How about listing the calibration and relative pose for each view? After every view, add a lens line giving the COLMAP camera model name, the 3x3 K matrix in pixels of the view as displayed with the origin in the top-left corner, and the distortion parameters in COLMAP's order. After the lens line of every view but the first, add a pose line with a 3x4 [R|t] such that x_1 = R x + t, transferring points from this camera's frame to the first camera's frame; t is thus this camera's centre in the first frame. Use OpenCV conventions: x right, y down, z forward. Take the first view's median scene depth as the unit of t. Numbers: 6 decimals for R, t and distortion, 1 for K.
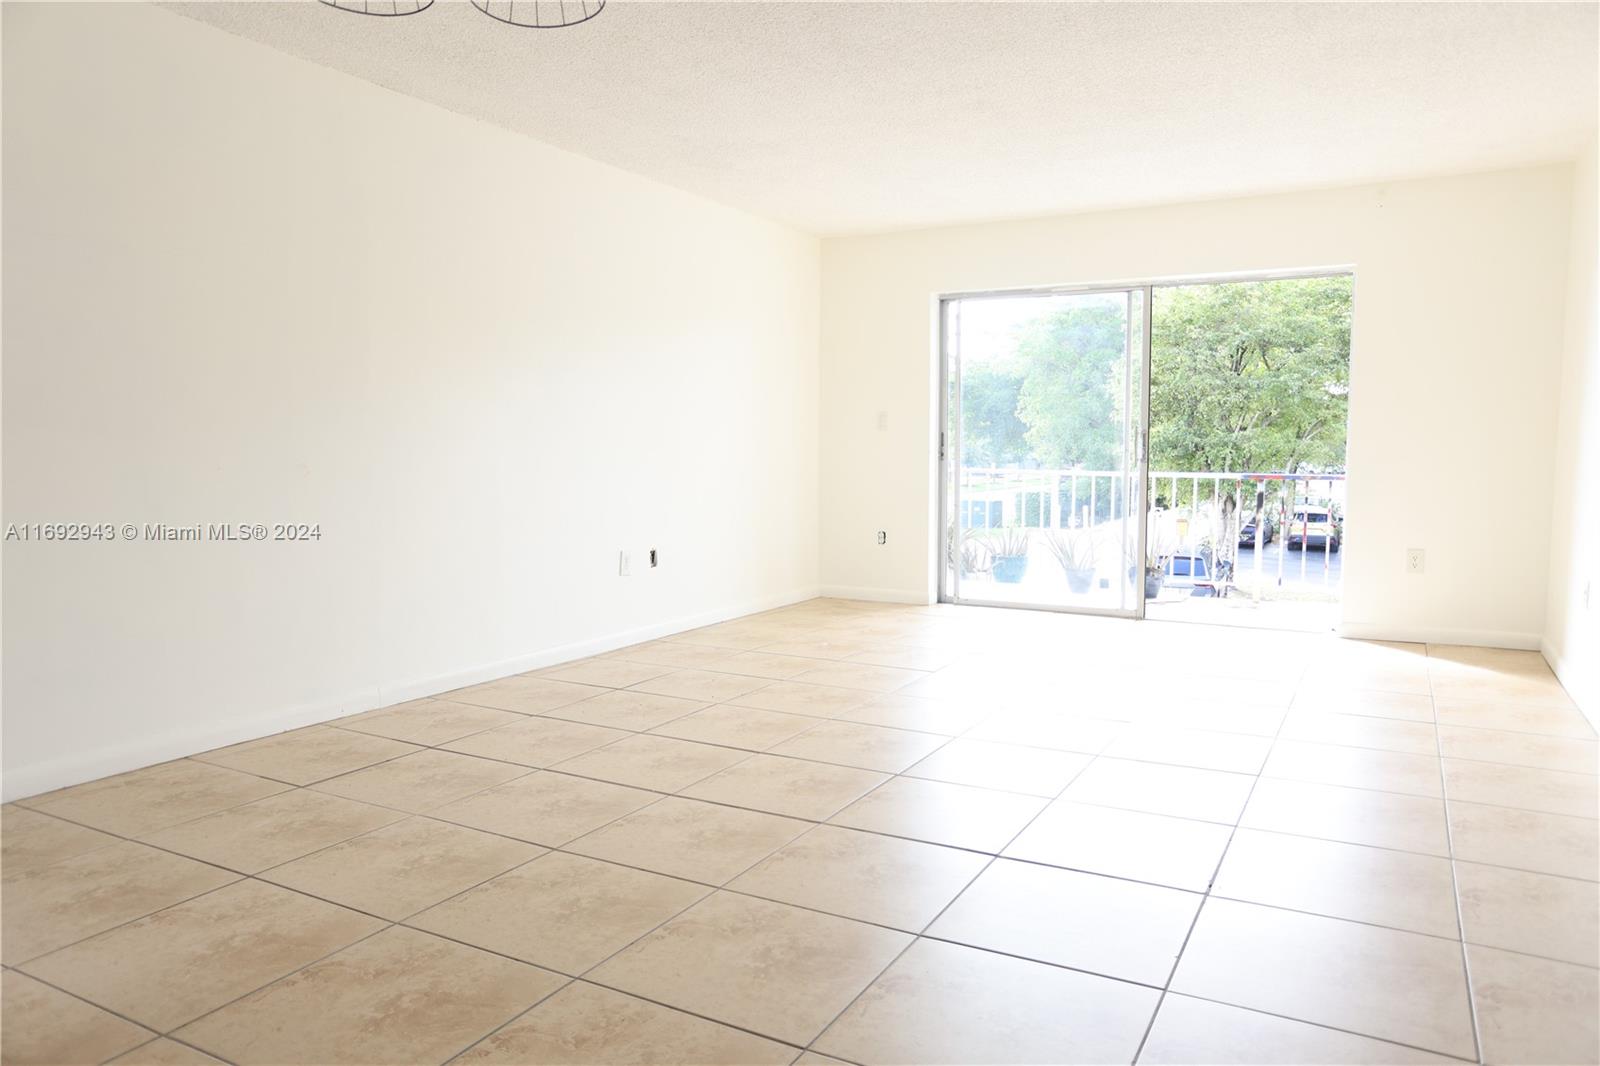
lens RADIAL K [[1089.1, 0, 796.7], [0, 1089.1, 533.7], [0, 0, 1]] dist [-0.024444, 0.000069]
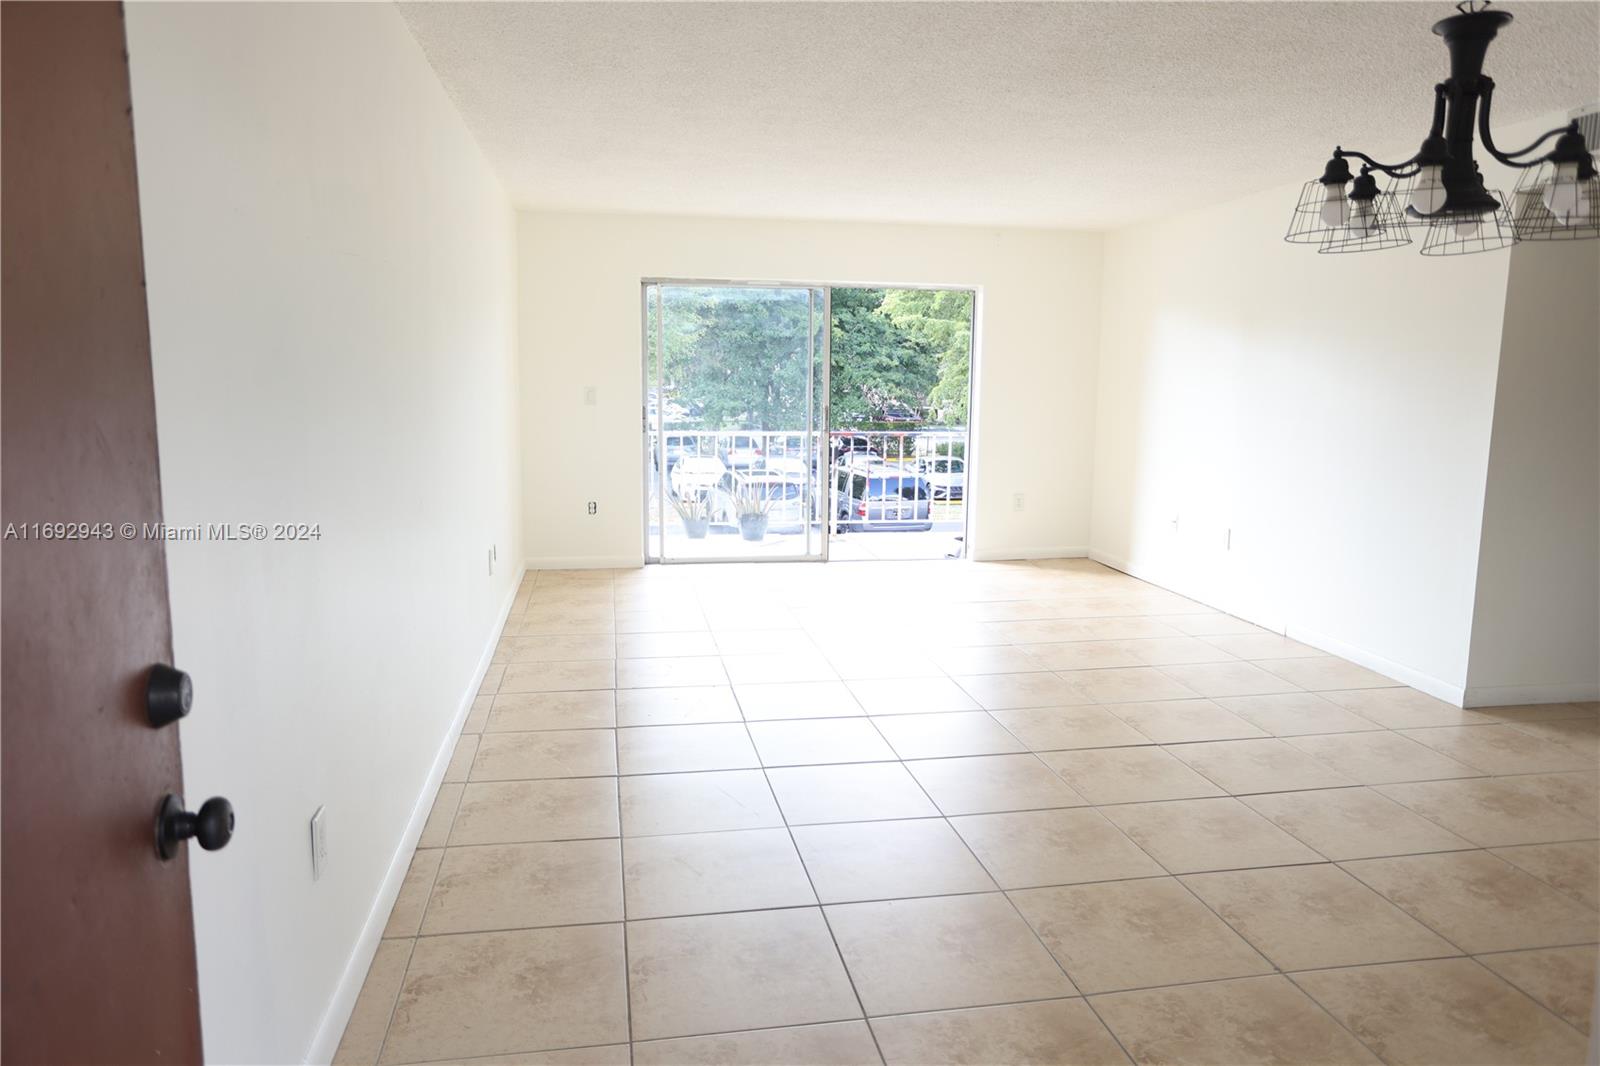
lens RADIAL K [[1091.1, 0, 802.2], [0, 1091.1, 527.6], [0, 0, 1]] dist [-0.024285, 0.020559]
pose [[0.763995, -0.082818, 0.639885, -0.533163], [0.041221, 0.995967, 0.079689, -0.064175], [-0.643904, -0.034505, 0.764327, 0.089971]]
